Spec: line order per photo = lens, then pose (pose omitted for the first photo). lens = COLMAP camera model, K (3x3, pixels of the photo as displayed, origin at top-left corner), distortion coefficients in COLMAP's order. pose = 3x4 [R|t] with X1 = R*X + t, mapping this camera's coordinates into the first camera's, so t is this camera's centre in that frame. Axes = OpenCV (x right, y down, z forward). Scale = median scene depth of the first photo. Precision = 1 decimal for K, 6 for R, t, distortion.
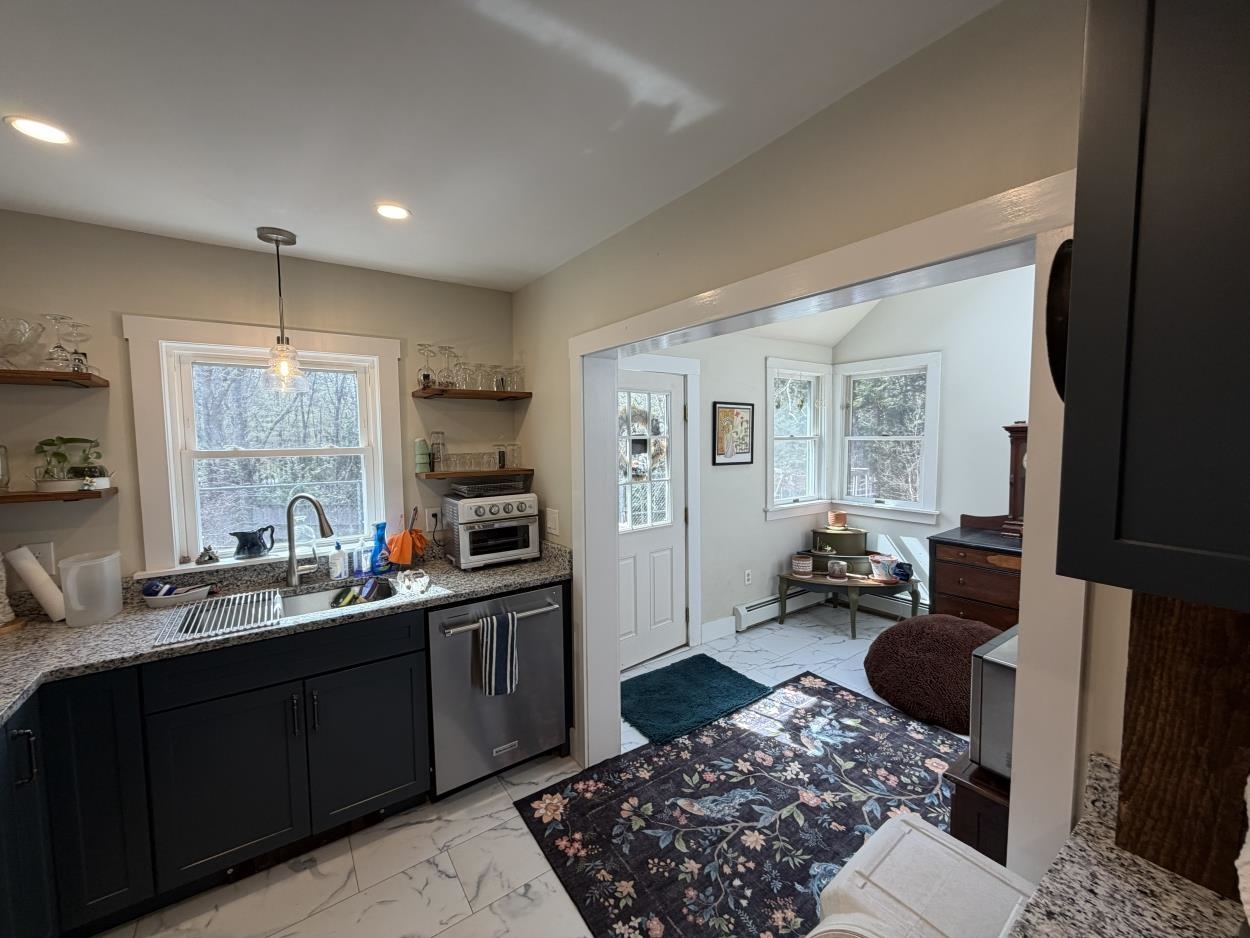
lens RADIAL K [[496.1, 0, 620.6], [0, 496.1, 469.8], [0, 0, 1]] dist [0.000338, -0.000168]
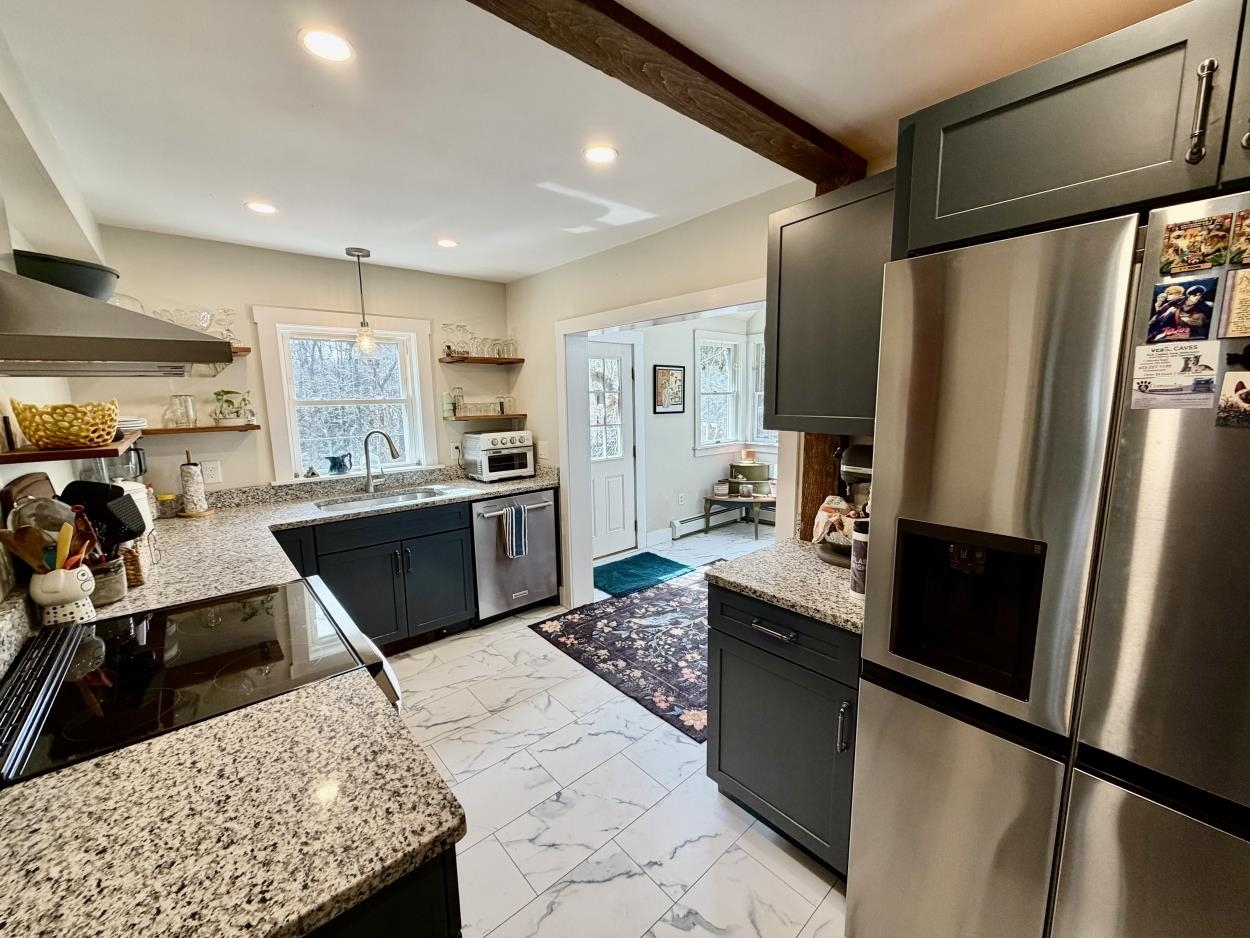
lens RADIAL K [[496.1, 0, 620.6], [0, 496.1, 469.8], [0, 0, 1]] dist [0.000338, -0.000168]
pose [[0.994084, -0.021912, 0.106381, -0.073273], [0.013671, 0.996892, 0.077590, 0.057816], [-0.107750, -0.075676, 0.991294, -0.494138]]
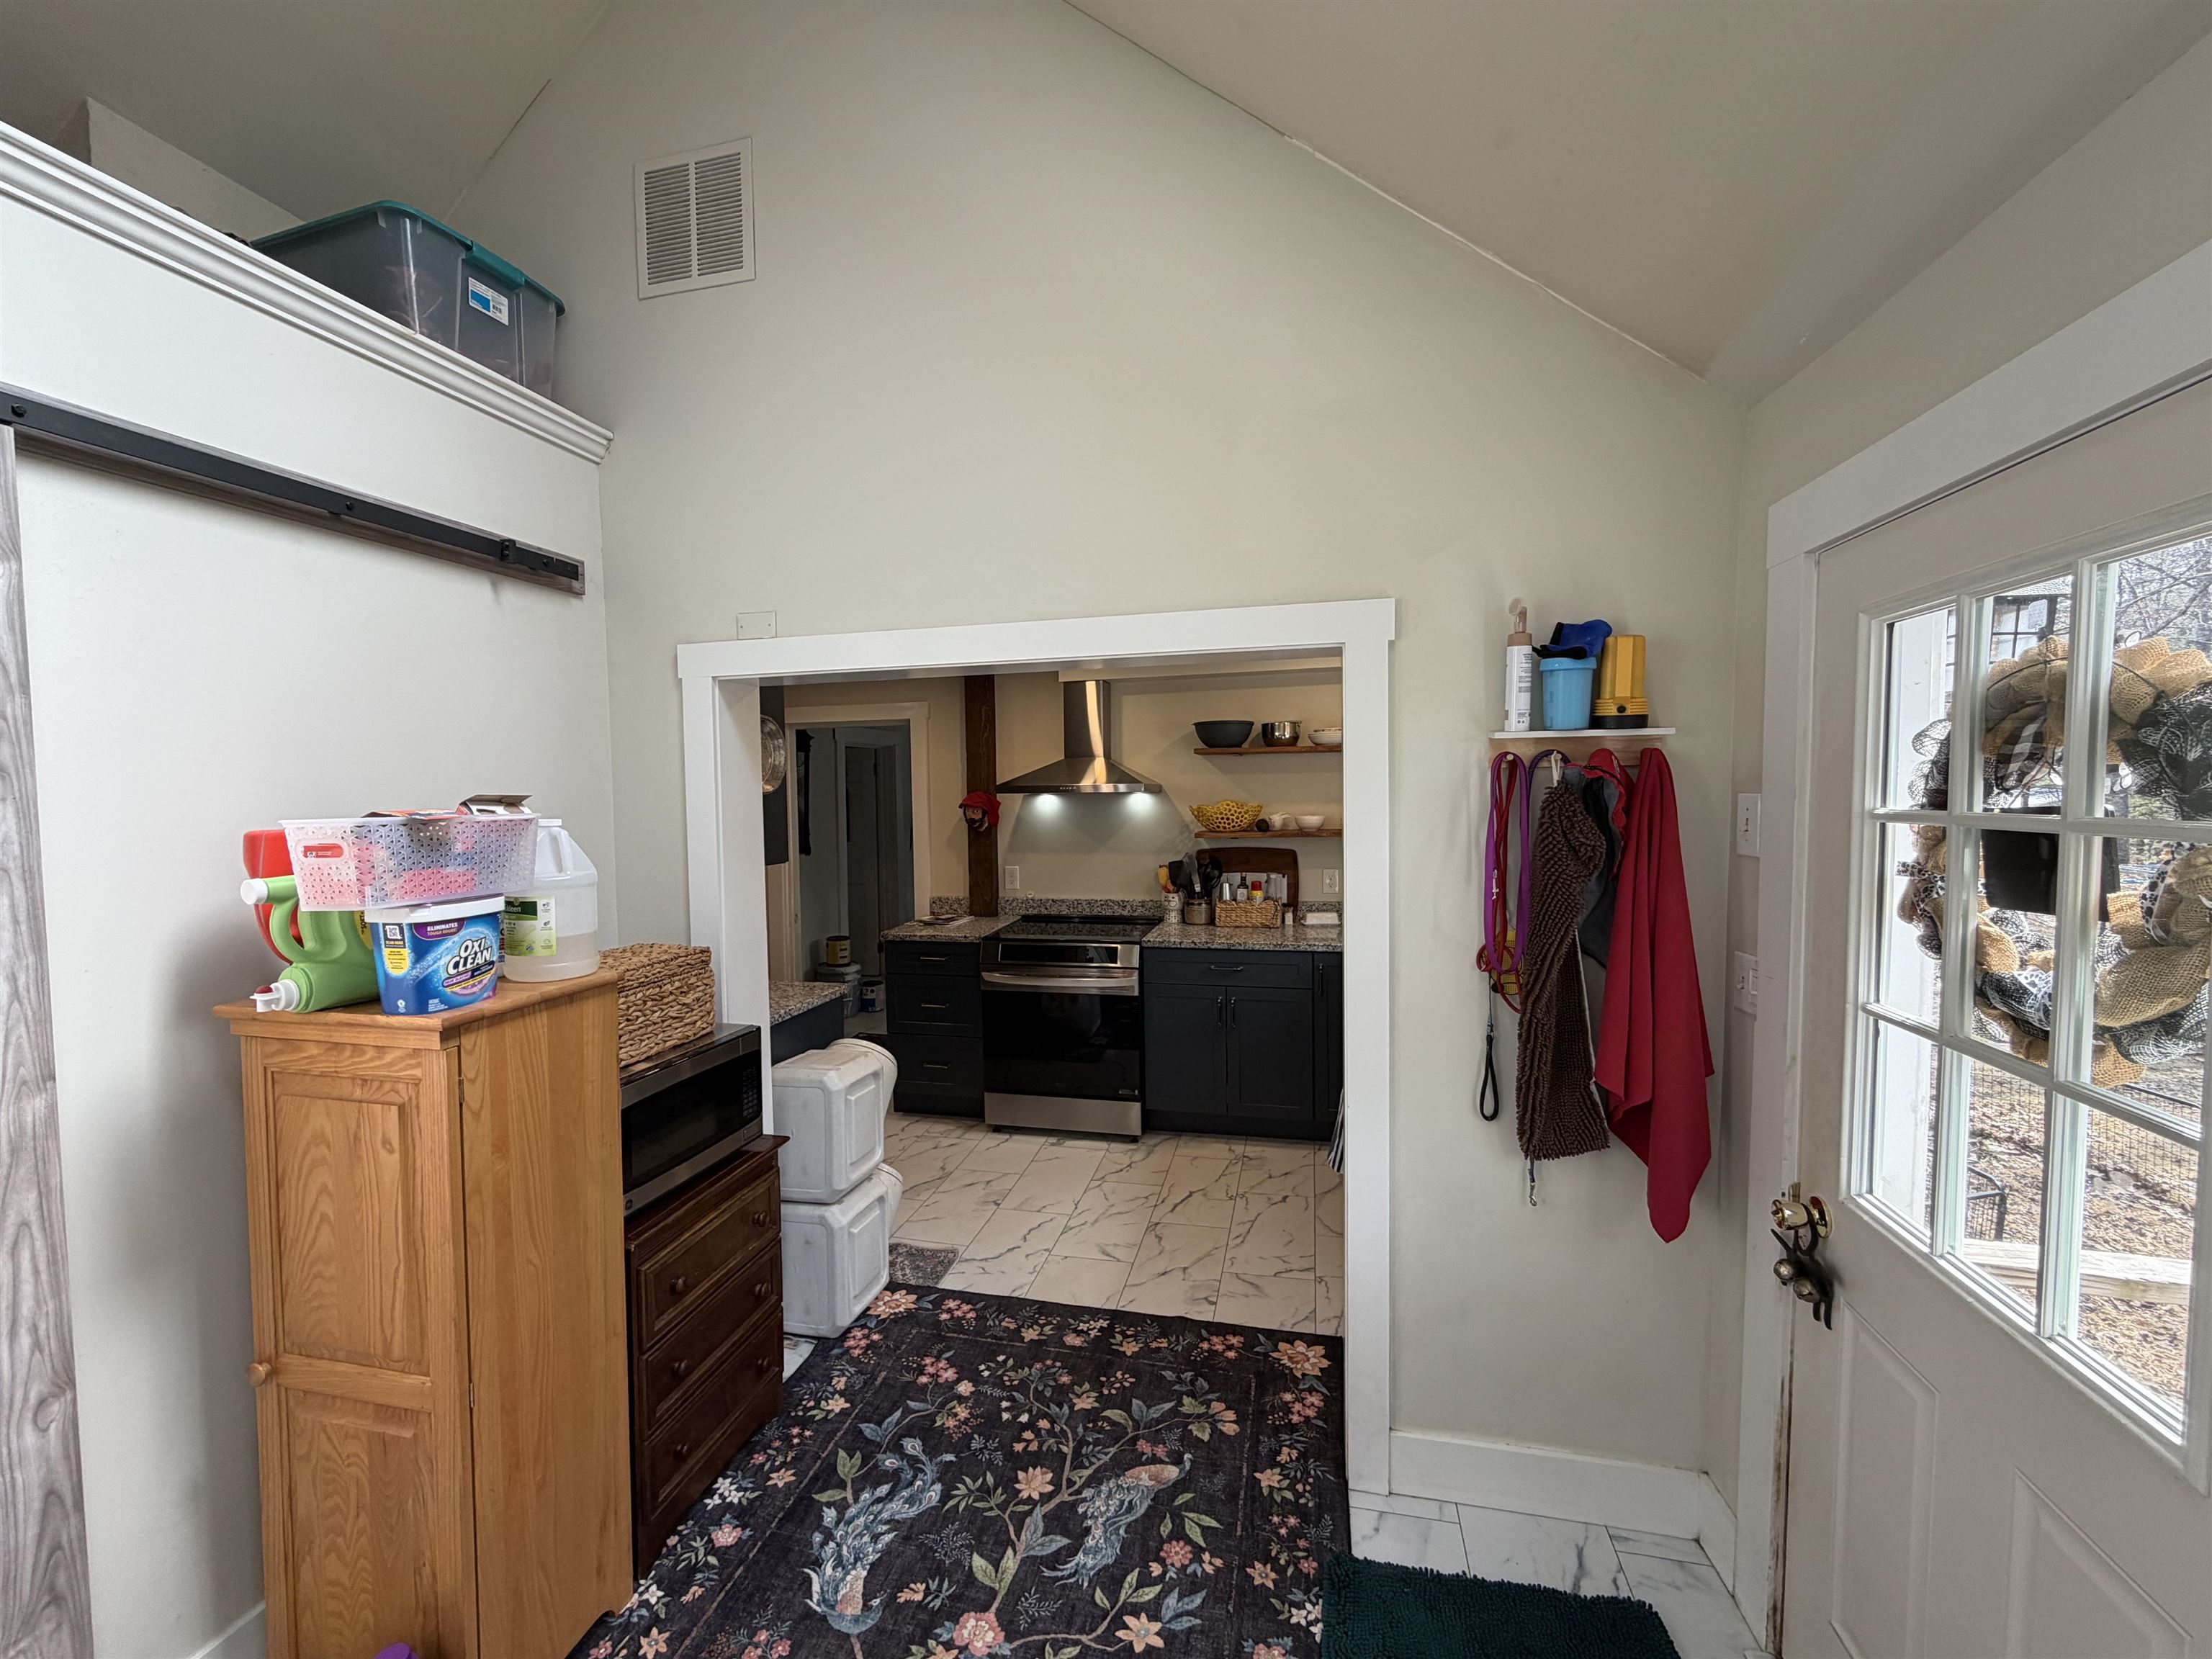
lens RADIAL K [[877.8, 0, 1098.2], [0, 877.8, 830.9], [0, 0, 1]] dist [0.000338, -0.000168]
pose [[-0.750538, 0.049297, -0.658986, 0.720543], [-0.026870, 0.994112, 0.104970, -0.123080], [0.660281, 0.096491, -0.744794, 1.462525]]
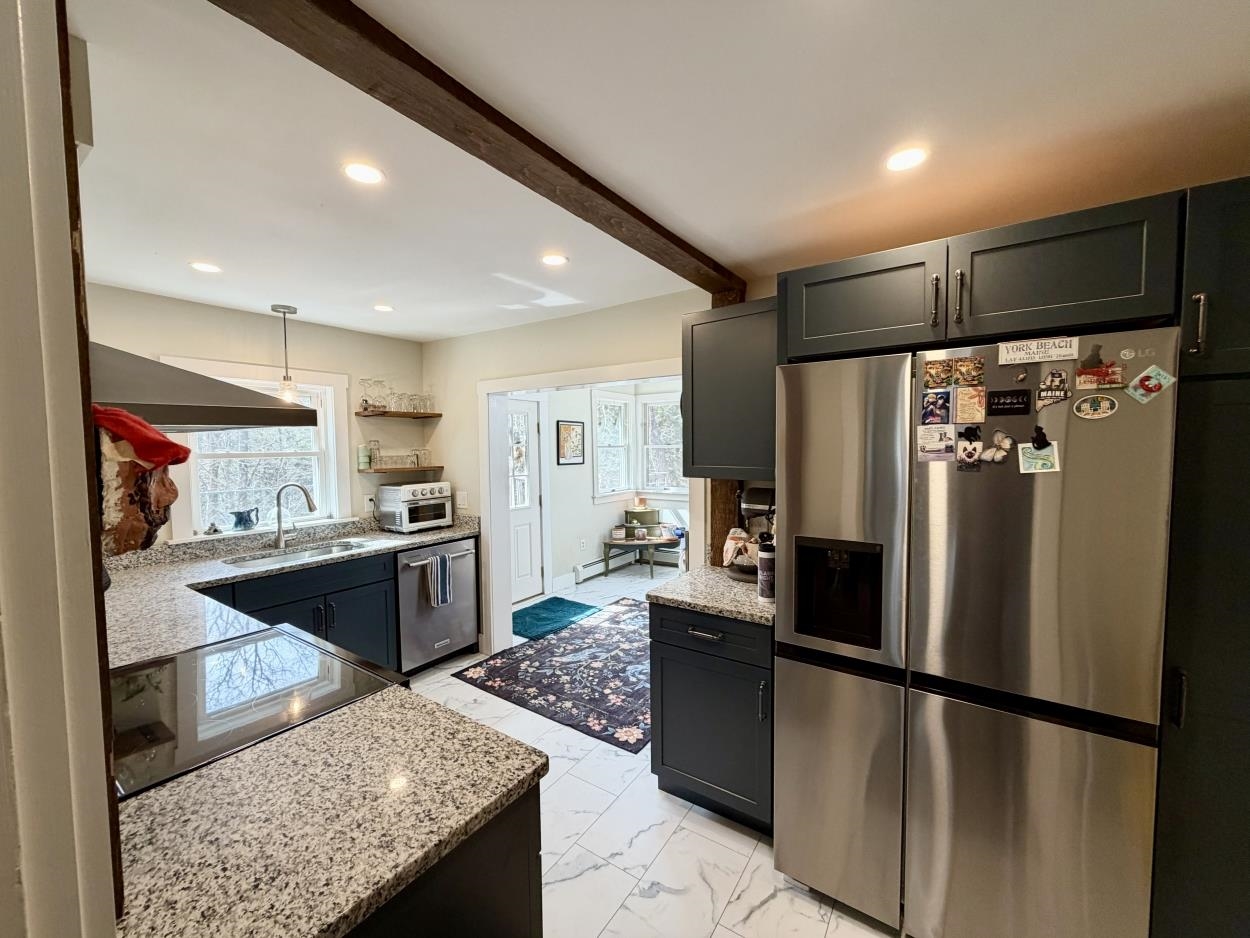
lens RADIAL K [[496.1, 0, 620.6], [0, 496.1, 469.8], [0, 0, 1]] dist [0.000338, -0.000168]
pose [[0.936110, -0.017992, 0.351247, -0.229709], [0.026667, 0.999447, -0.019873, 0.059645], [-0.350695, 0.027970, 0.936072, -0.621795]]
